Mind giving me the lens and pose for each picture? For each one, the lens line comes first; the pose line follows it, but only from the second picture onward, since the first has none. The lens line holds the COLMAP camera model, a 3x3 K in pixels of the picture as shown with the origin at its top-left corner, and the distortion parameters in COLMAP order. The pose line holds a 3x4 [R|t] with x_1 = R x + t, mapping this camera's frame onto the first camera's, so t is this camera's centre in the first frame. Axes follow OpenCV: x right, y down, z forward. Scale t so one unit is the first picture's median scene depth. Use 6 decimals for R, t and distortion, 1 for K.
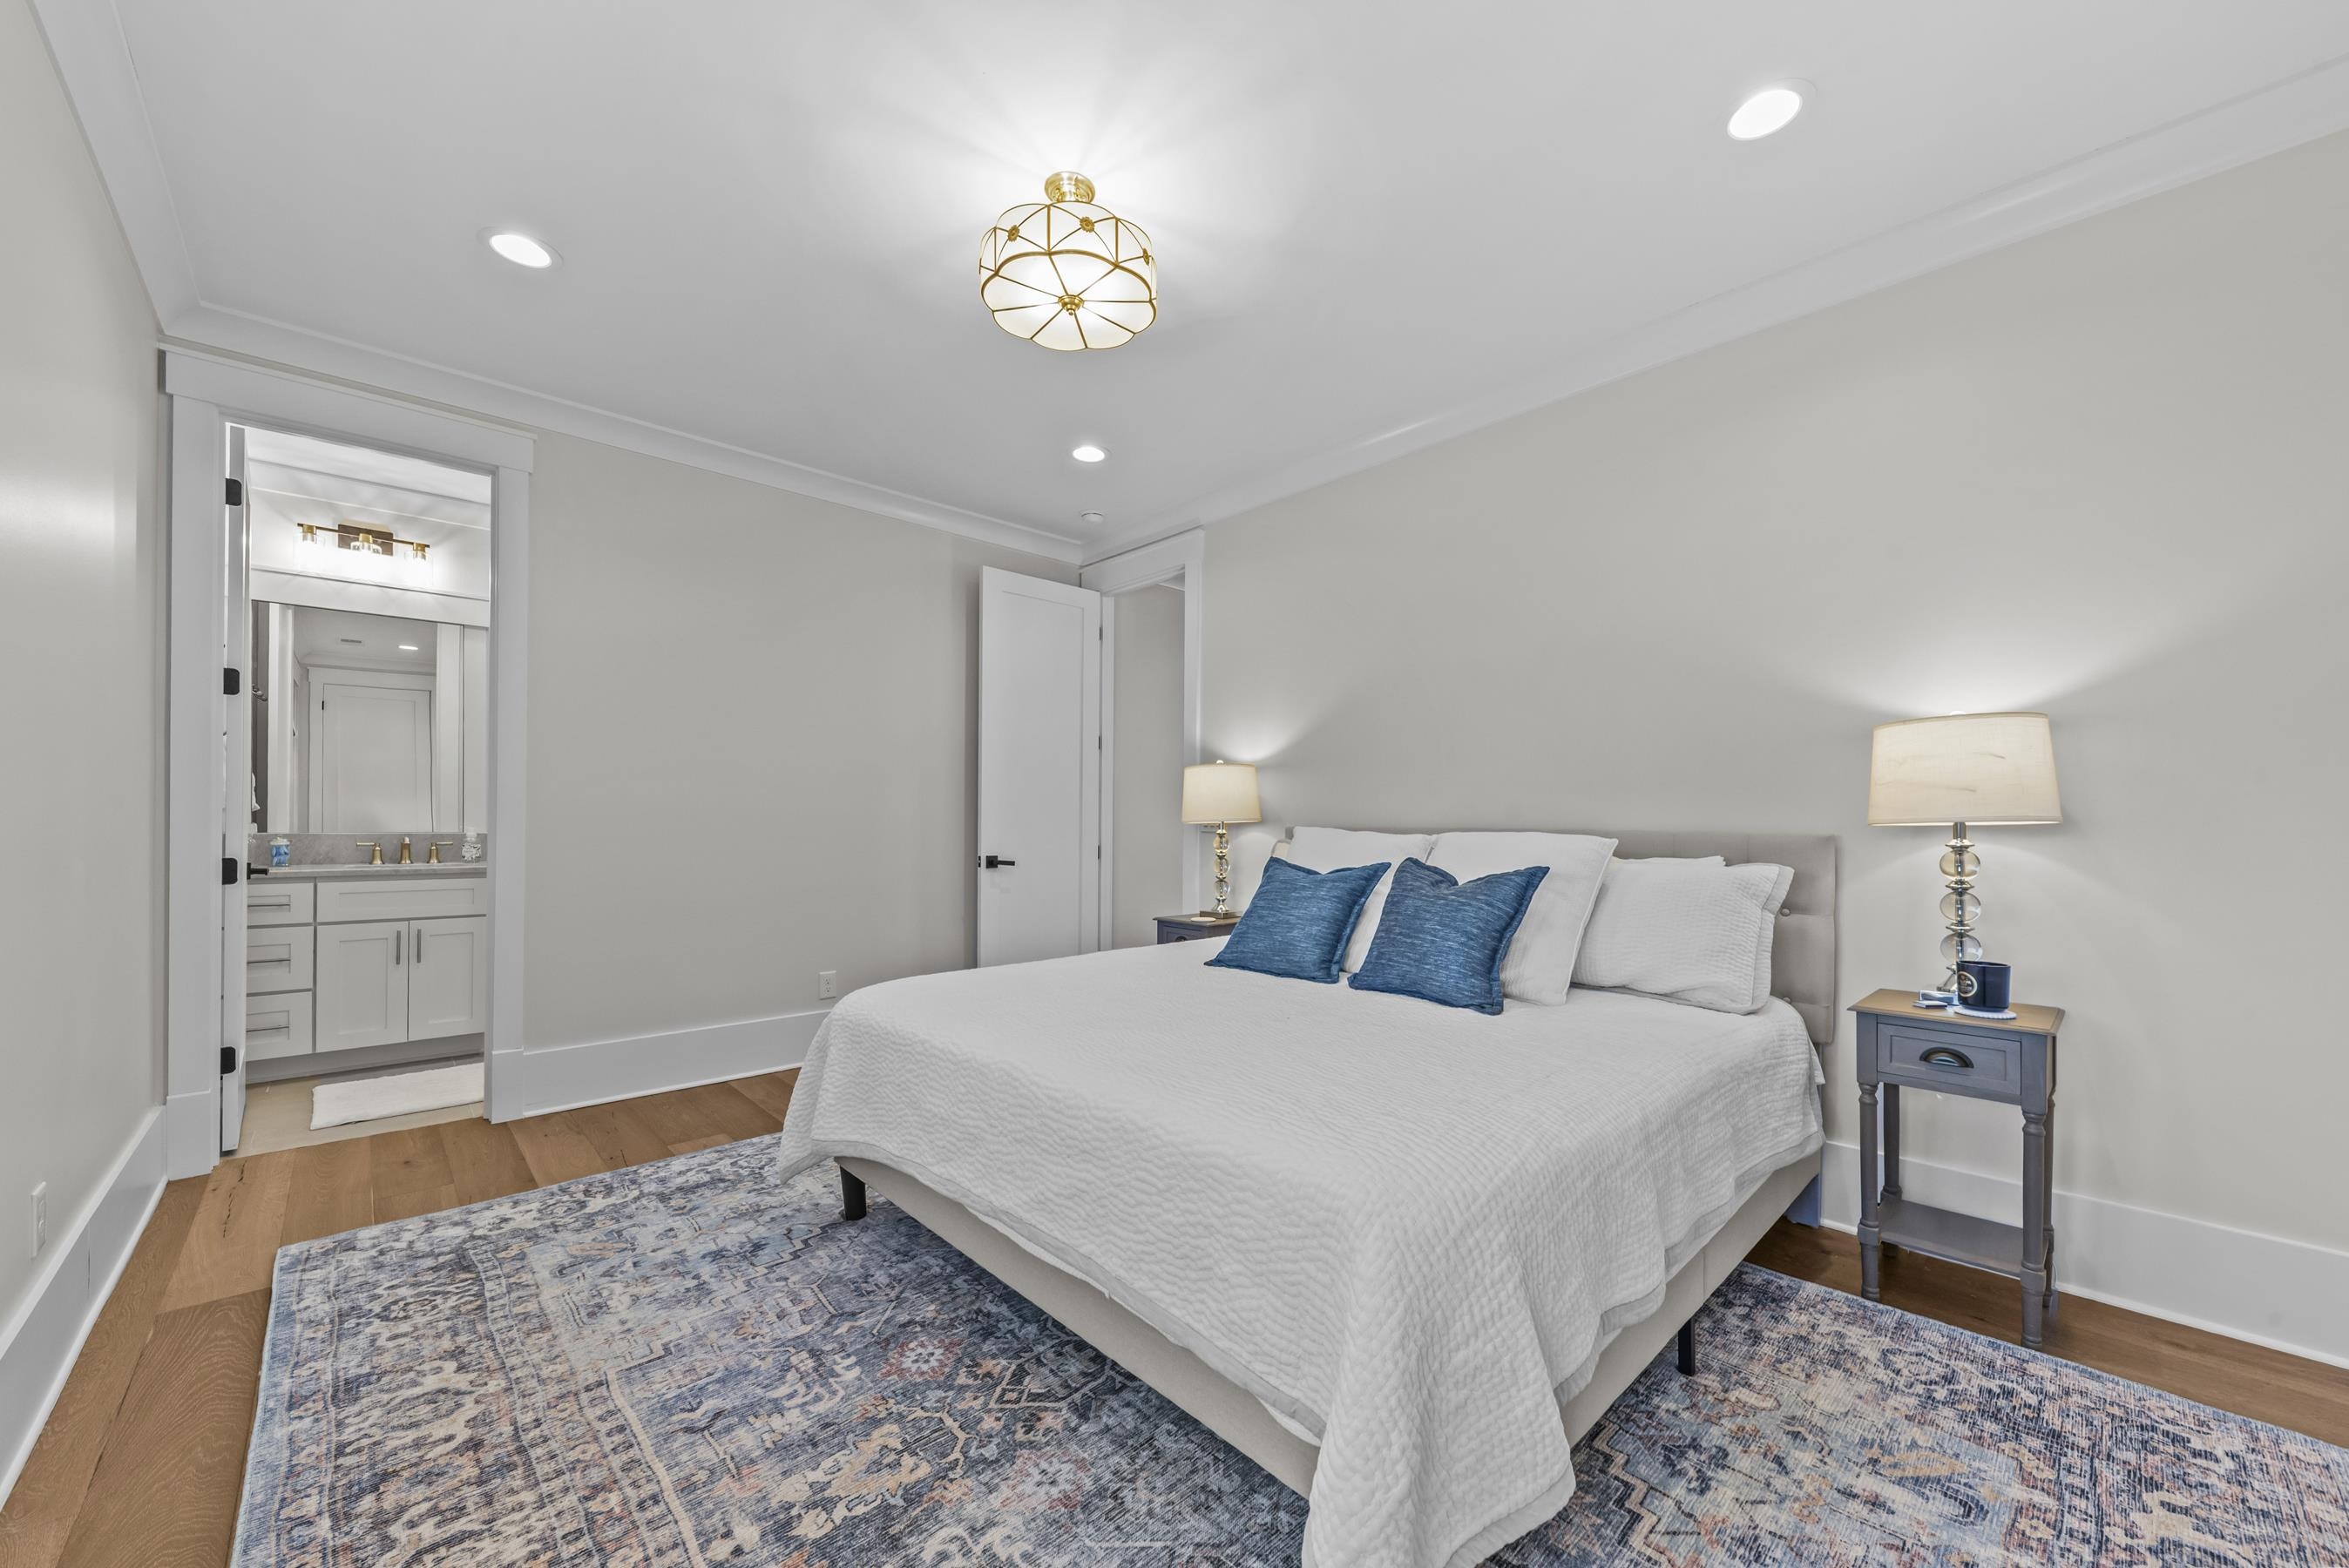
lens RADIAL K [[857.7, 0, 1175.5], [0, 857.7, 803.2], [0, 0, 1]] dist [-0.000424, 0.000074]
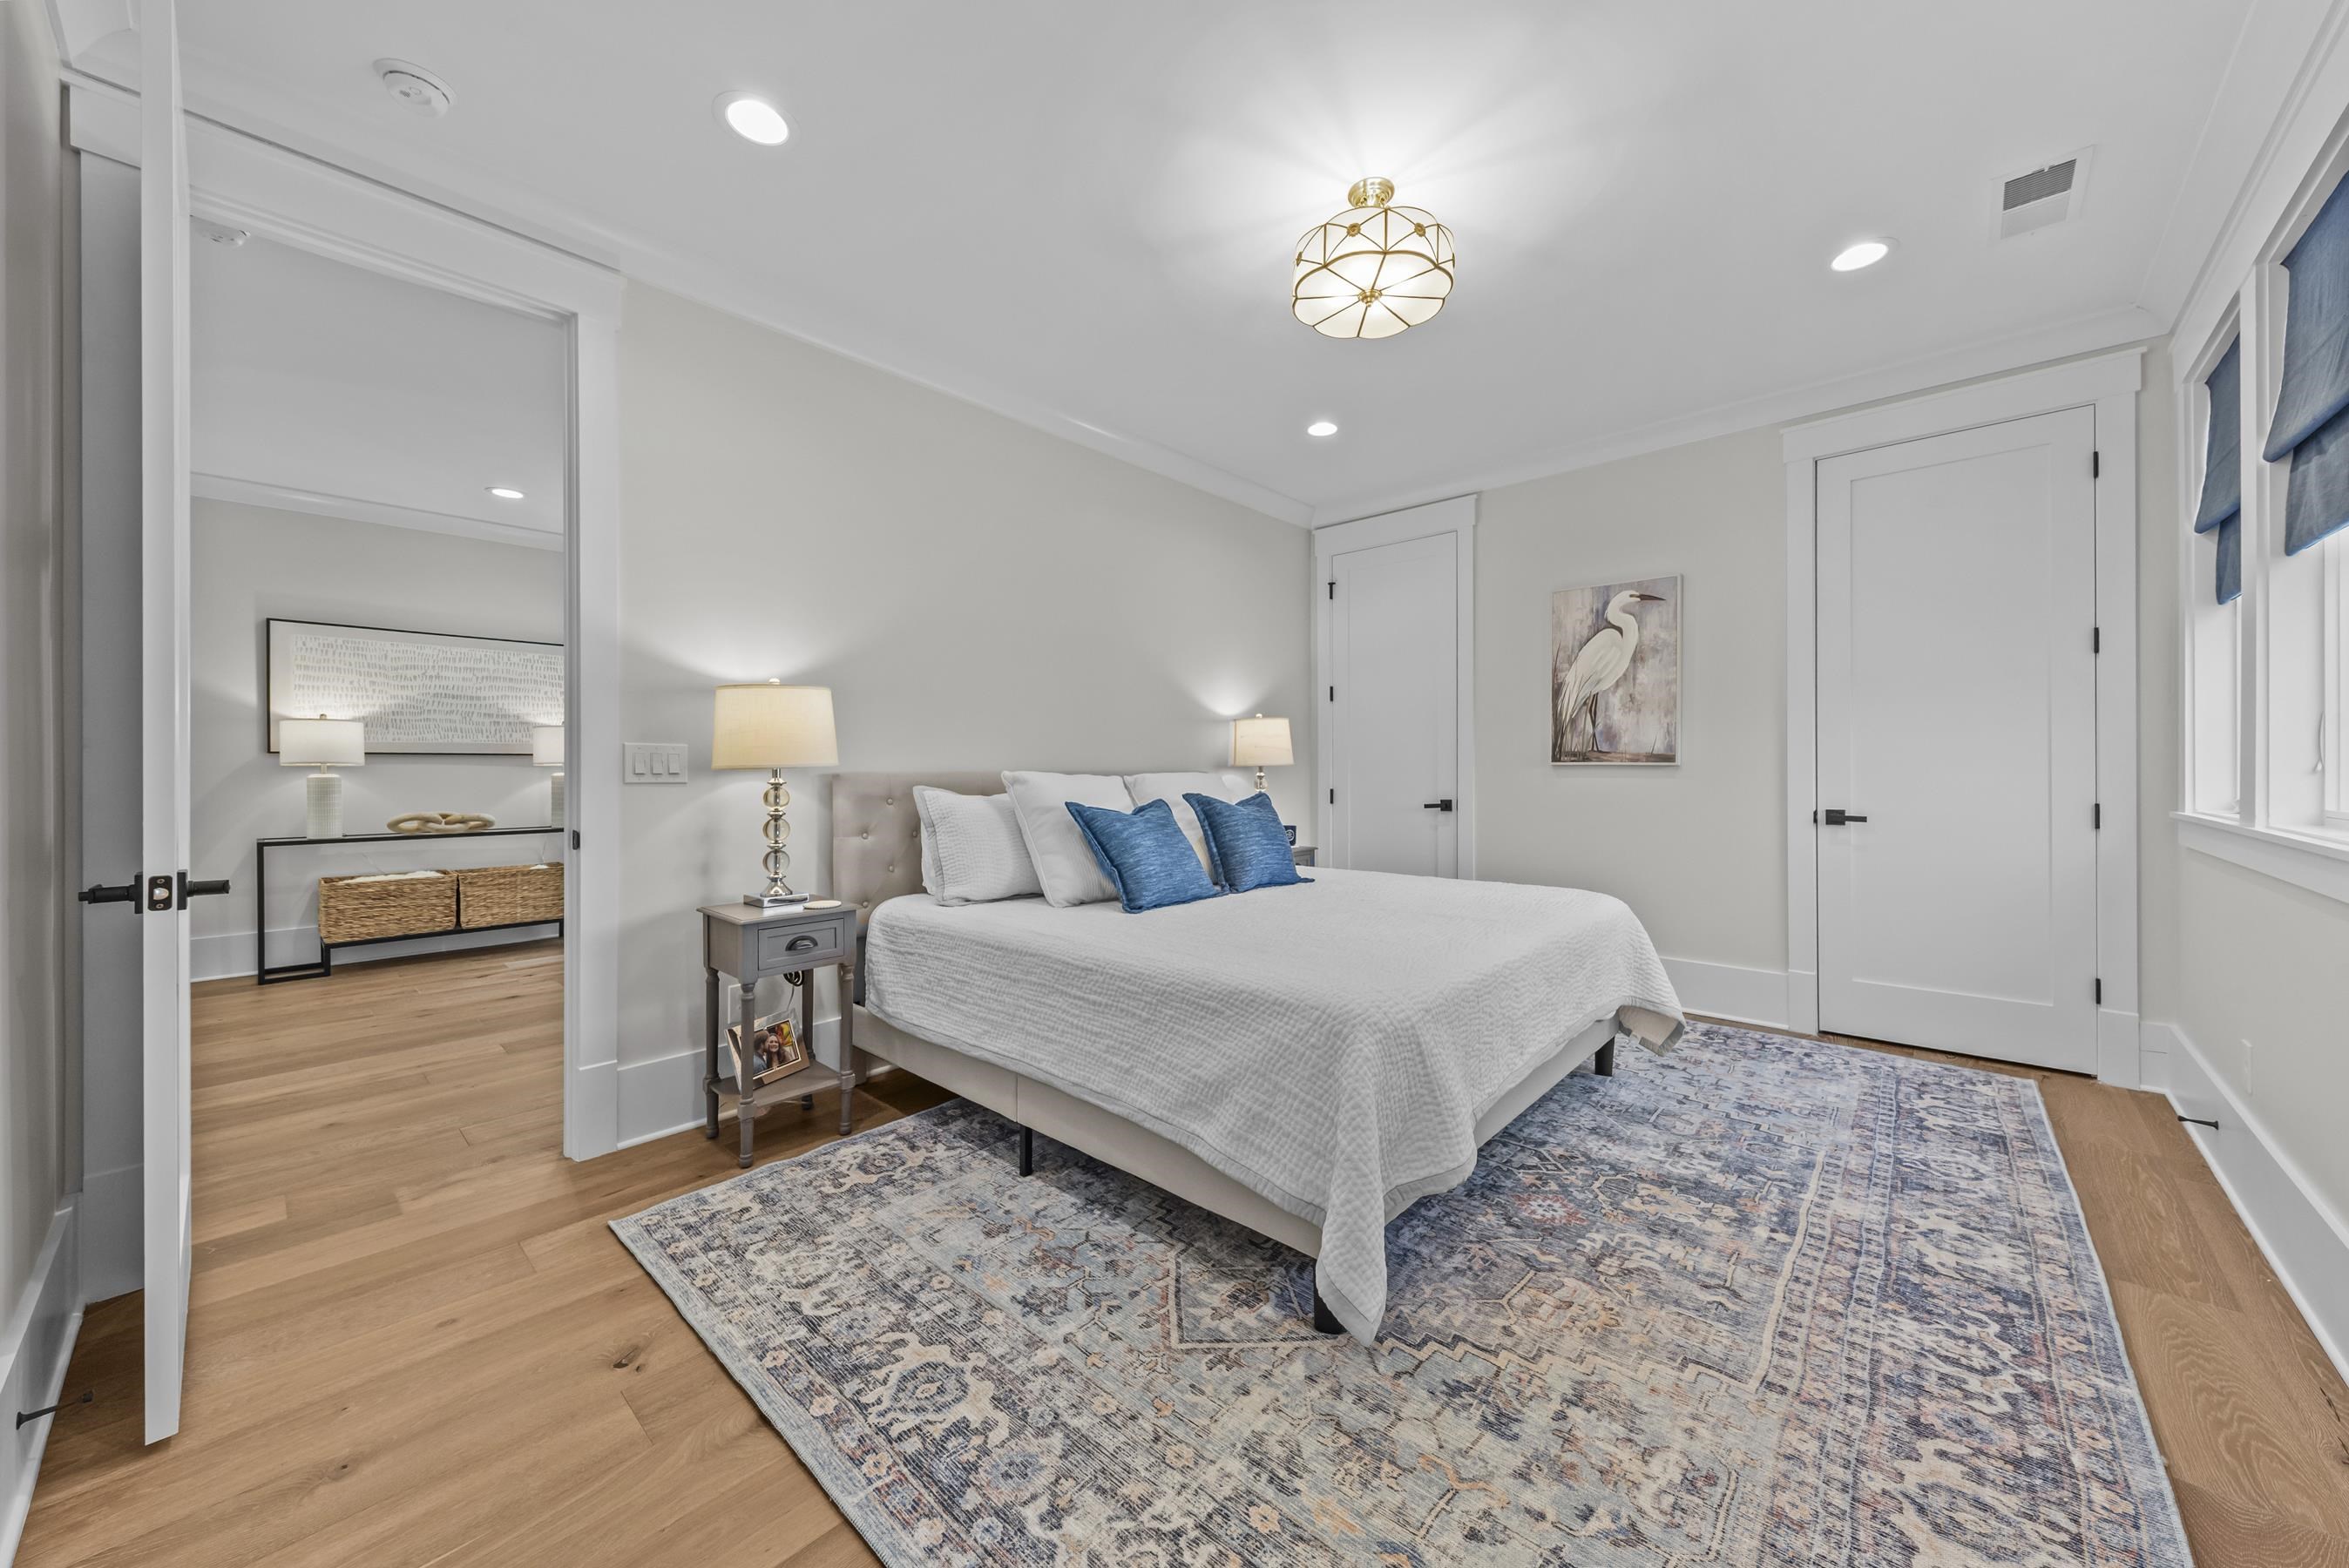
lens RADIAL K [[847.9, 0, 1176.9], [0, 847.9, 767.5], [0, 0, 1]] dist [0.001141, -0.000406]
pose [[-0.064236, -0.011809, 0.997865, -1.584879], [-0.005933, 0.999917, 0.011451, 0.023761], [-0.997917, -0.005185, -0.064300, 1.762335]]
